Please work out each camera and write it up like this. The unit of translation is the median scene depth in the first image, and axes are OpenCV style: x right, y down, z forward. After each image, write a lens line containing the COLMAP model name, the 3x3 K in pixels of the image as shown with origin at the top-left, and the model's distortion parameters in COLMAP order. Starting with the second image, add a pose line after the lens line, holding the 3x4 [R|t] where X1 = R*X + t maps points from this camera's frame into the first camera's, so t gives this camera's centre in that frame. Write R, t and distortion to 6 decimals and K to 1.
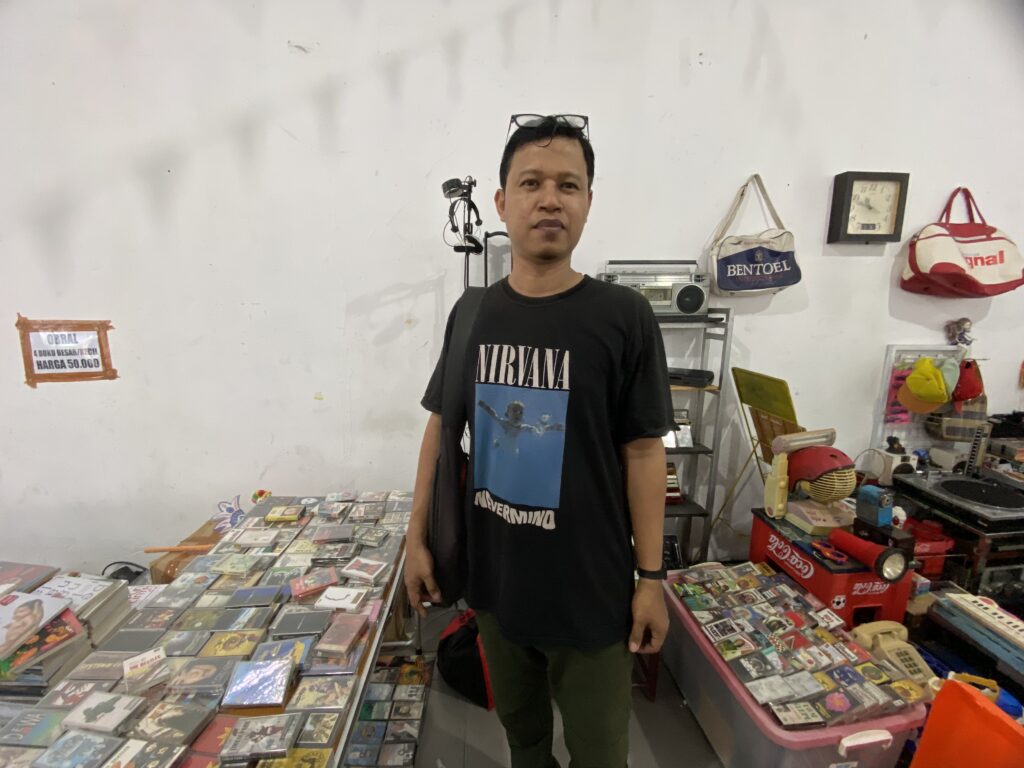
lens RADIAL K [[416.9, 0, 511.3], [0, 416.9, 389.3], [0, 0, 1]] dist [0.012127, -0.016094]
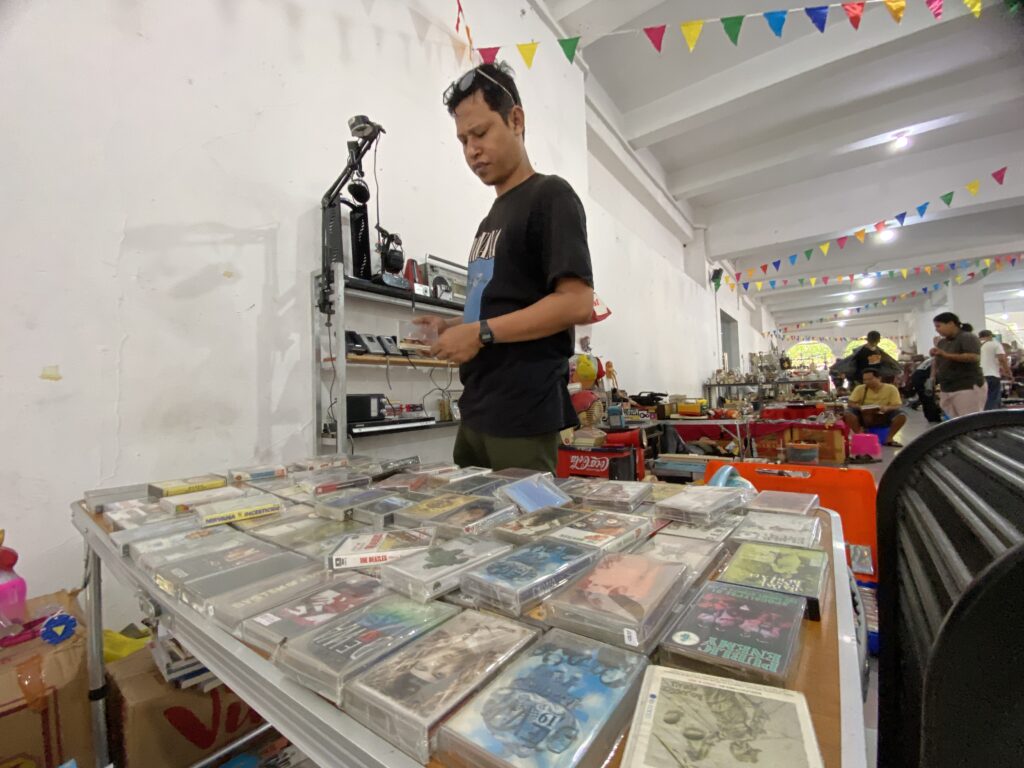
lens RADIAL K [[416.9, 0, 511.3], [0, 416.9, 389.3], [0, 0, 1]] dist [0.012127, -0.016094]
pose [[0.643344, -0.018707, 0.765349, -0.504376], [0.183629, 0.974289, -0.130543, 0.237480], [-0.743229, 0.224524, 0.630238, 0.187277]]
